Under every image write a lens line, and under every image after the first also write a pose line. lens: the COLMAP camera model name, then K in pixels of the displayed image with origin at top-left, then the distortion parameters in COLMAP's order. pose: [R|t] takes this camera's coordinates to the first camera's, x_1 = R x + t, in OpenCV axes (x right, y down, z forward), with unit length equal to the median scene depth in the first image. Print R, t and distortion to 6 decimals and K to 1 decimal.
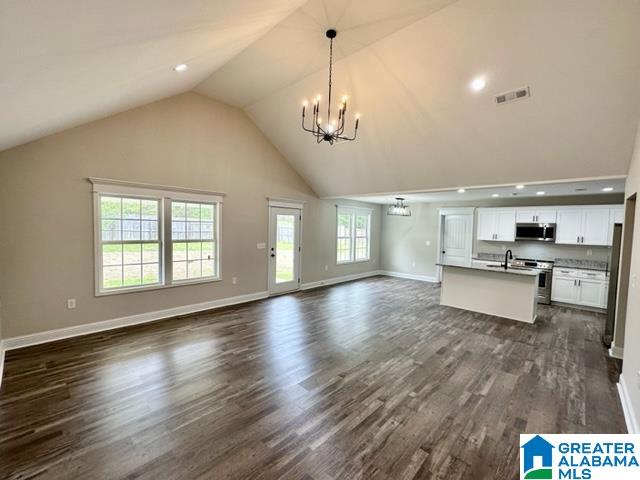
lens RADIAL K [[279.4, 0, 320.0], [0, 279.4, 240.0], [0, 0, 1]] dist [-0.002014, -0.000277]
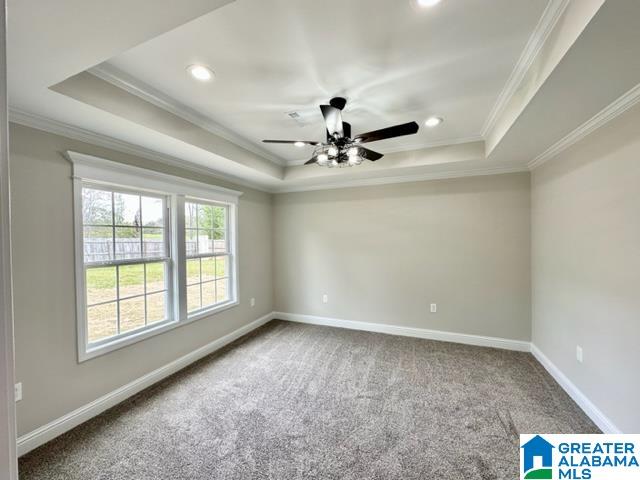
lens RADIAL K [[255.7, 0, 320.0], [0, 255.7, 240.0], [0, 0, 1]] dist [-0.001029, 0.000058]
pose [[0.932347, -0.044118, 0.358862, -0.456392], [0.058571, 0.997847, -0.029496, -0.000505], [-0.356788, 0.048519, 0.932924, 0.290075]]
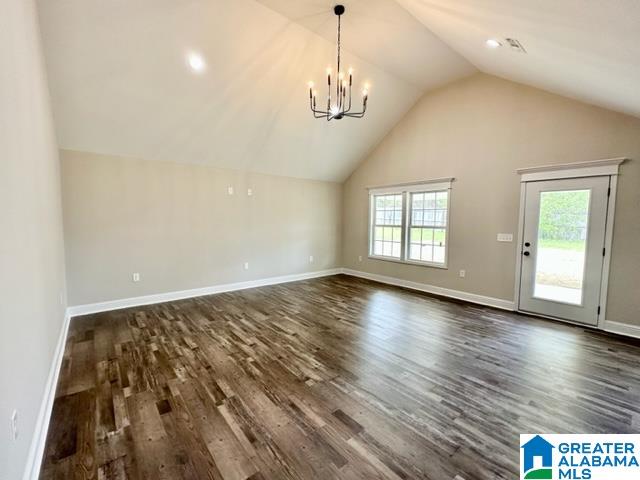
lens RADIAL K [[279.4, 0, 320.0], [0, 279.4, 240.0], [0, 0, 1]] dist [-0.002014, -0.000277]
pose [[-0.128797, 0.047682, -0.990524, 0.768729], [-0.059716, 0.996658, 0.055743, 0.019472], [0.989871, 0.066329, -0.125519, 0.795861]]
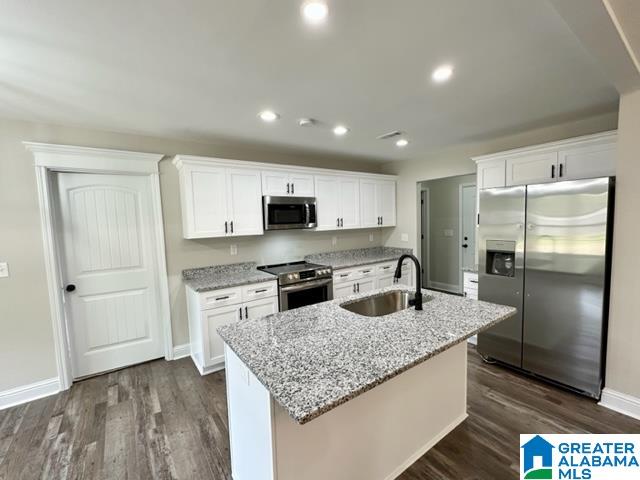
lens RADIAL K [[279.4, 0, 320.0], [0, 279.4, 240.0], [0, 0, 1]] dist [-0.002014, -0.000277]
pose [[0.175867, -0.109928, 0.978257, 0.337118], [0.077346, 0.992216, 0.097592, -0.036461], [-0.981371, 0.058501, 0.183000, 1.183960]]
